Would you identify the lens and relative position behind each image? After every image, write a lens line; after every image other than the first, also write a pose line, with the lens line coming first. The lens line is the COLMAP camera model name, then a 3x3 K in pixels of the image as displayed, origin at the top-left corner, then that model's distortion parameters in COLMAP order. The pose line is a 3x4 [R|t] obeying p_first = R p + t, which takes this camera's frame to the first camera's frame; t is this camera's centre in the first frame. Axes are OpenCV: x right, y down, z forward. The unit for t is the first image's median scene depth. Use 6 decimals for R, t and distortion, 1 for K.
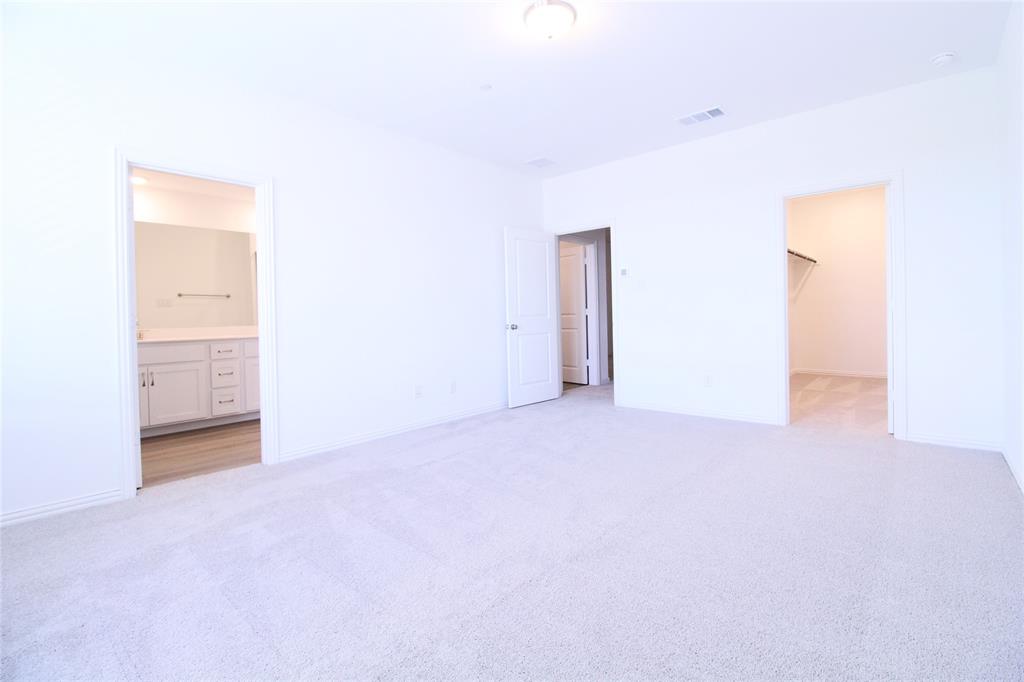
lens RADIAL K [[474.1, 0, 522.4], [0, 474.1, 322.0], [0, 0, 1]] dist [0.009488, -0.018334]
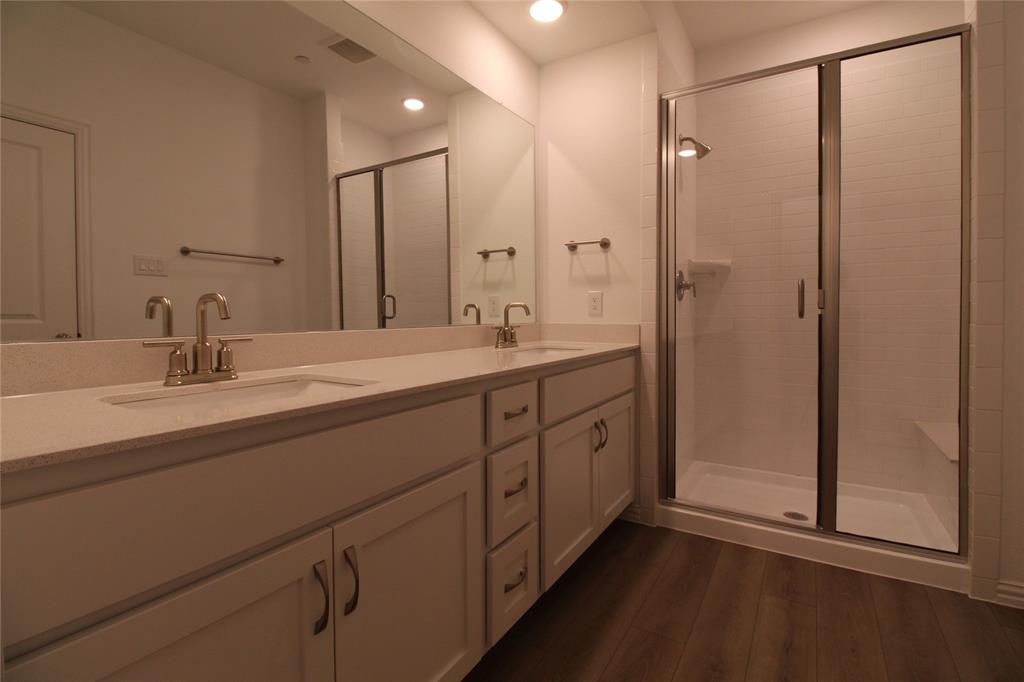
lens RADIAL K [[474.1, 0, 522.4], [0, 474.1, 322.0], [0, 0, 1]] dist [0.009488, -0.018334]
pose [[0.986647, 0.019069, 0.161756, -0.680299], [-0.019689, 0.999804, 0.002230, 0.004583], [-0.161682, -0.005386, 0.986828, 0.717345]]
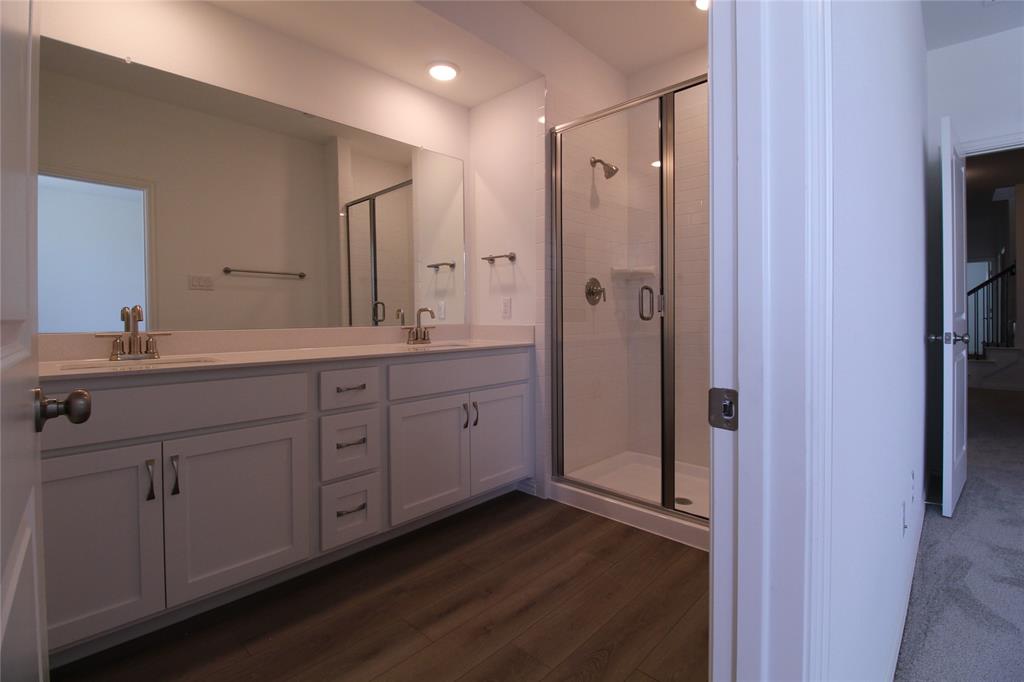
lens RADIAL K [[474.1, 0, 522.4], [0, 474.1, 322.0], [0, 0, 1]] dist [0.009488, -0.018334]
pose [[0.999003, 0.017773, -0.040960, -0.469434], [-0.017841, 0.999840, -0.001313, 0.002434], [0.040930, 0.002043, 0.999160, 0.605051]]
